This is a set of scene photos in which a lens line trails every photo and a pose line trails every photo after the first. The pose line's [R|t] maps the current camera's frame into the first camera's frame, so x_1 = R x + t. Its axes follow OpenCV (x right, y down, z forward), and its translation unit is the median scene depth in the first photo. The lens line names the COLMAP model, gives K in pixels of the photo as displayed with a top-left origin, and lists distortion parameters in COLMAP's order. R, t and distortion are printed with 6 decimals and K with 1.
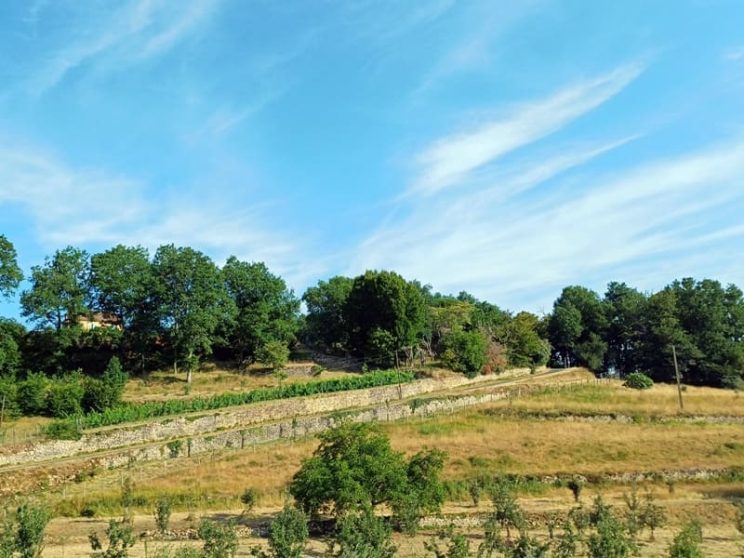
lens RADIAL K [[892.9, 0, 372.0], [0, 892.9, 279.0], [0, 0, 1]] dist [0.092423, -0.007721]
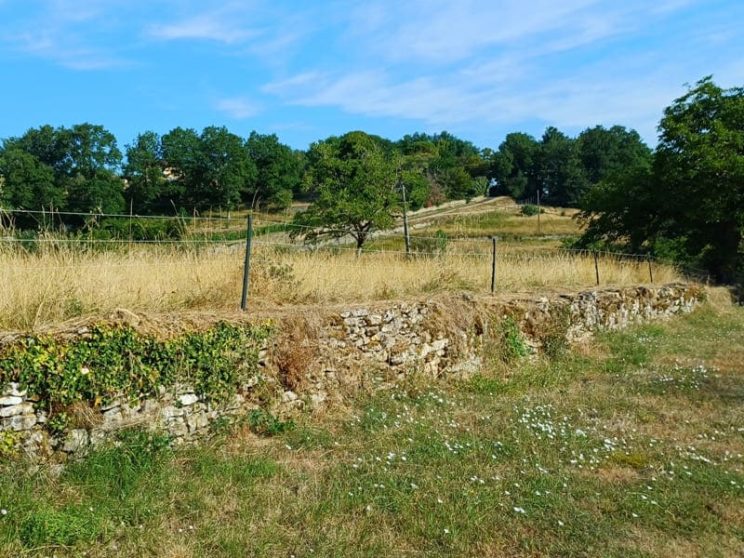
lens RADIAL K [[892.9, 0, 372.0], [0, 892.9, 279.0], [0, 0, 1]] dist [0.092423, -0.007721]
pose [[0.997978, -0.010569, -0.062682, 0.132955], [0.024431, 0.974115, 0.224730, -0.118406], [0.058684, -0.225807, 0.972403, -0.496924]]
